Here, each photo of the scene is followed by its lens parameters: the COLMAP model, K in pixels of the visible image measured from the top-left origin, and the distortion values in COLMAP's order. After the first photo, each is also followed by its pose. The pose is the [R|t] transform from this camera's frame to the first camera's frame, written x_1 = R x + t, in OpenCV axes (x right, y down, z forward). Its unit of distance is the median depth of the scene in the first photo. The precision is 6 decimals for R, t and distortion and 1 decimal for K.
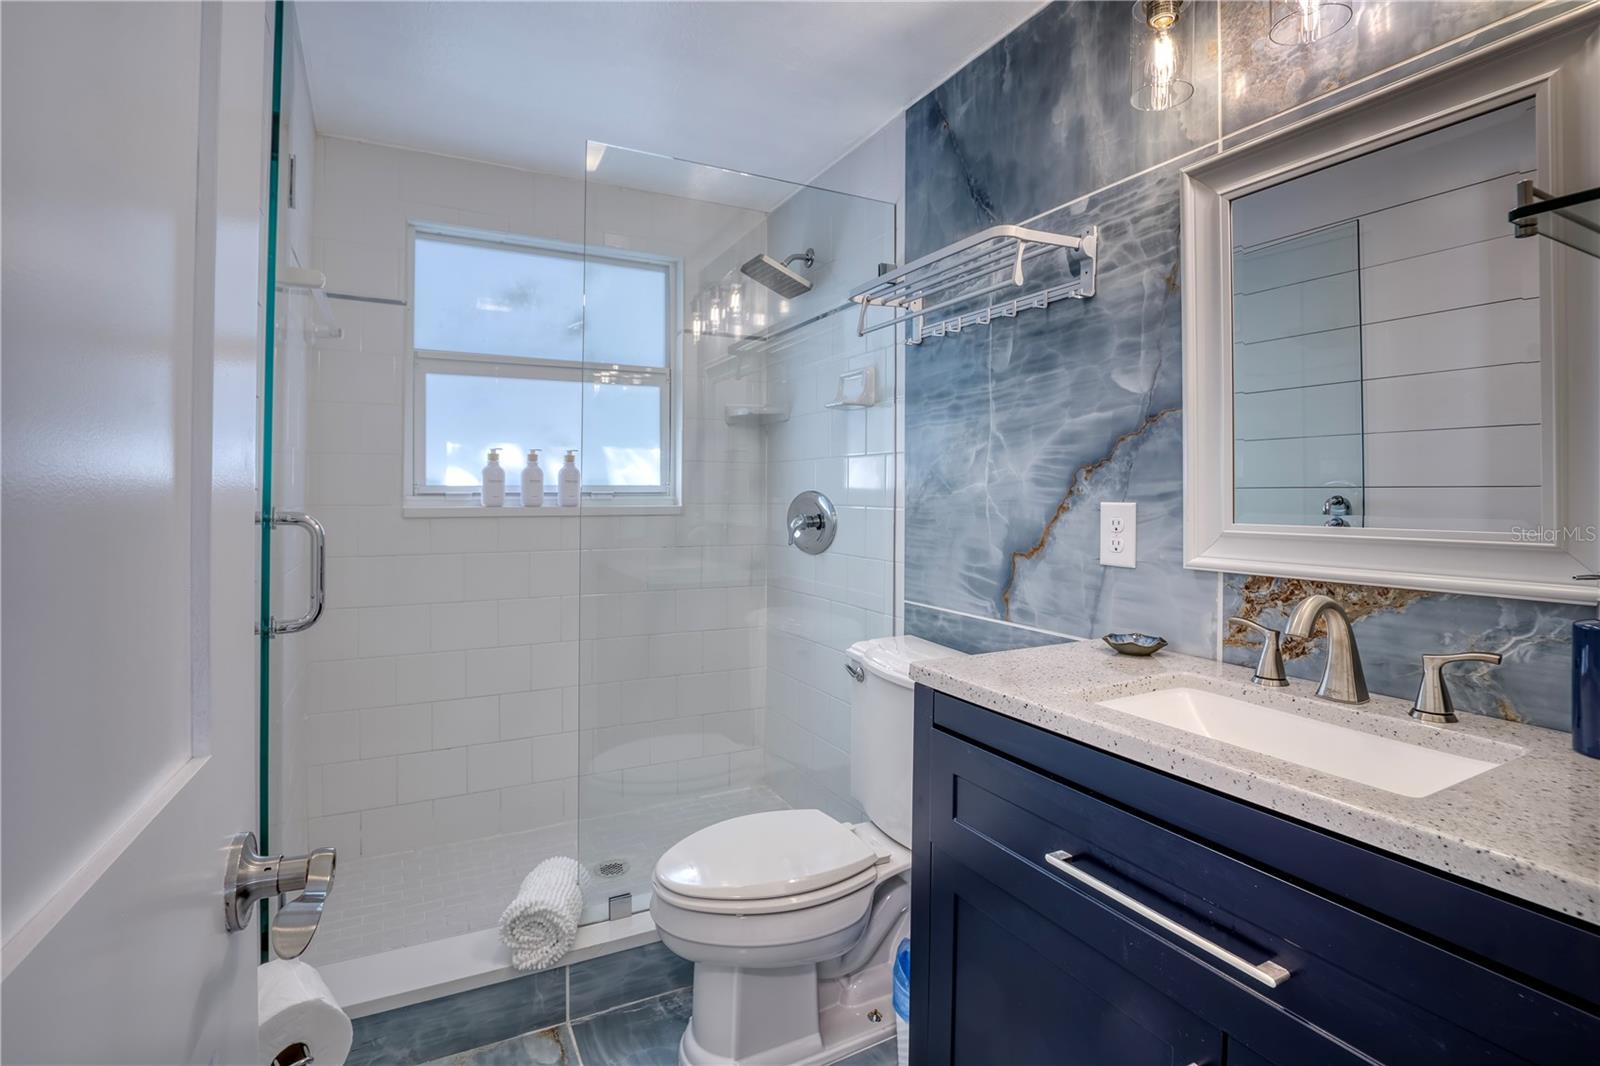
lens RADIAL K [[717.1, 0, 760.2], [0, 717.1, 488.2], [0, 0, 1]] dist [0.003492, 0.000556]
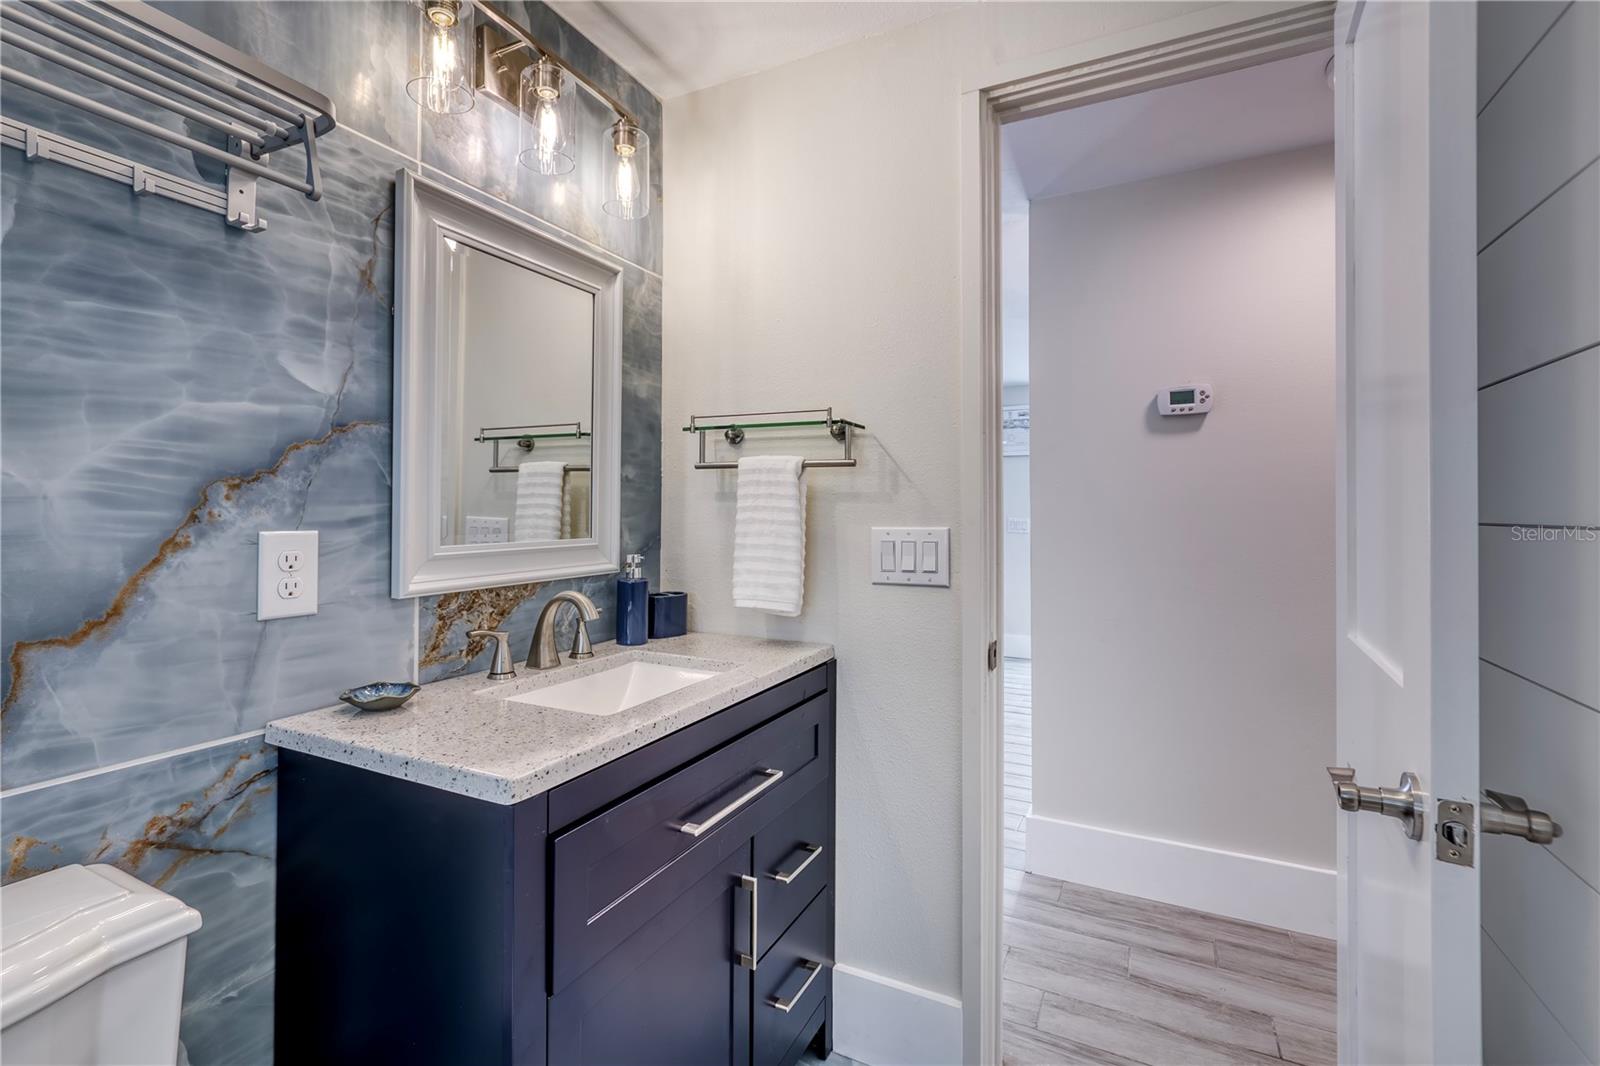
lens RADIAL K [[717.1, 0, 799.0], [0, 717.1, 502.4], [0, 0, 1]] dist [0.003492, 0.000556]
pose [[-0.588178, -0.001025, 0.808731, -0.422725], [-0.014726, 0.999847, -0.009443, -0.010762], [-0.808597, -0.017463, -0.588103, 1.025734]]
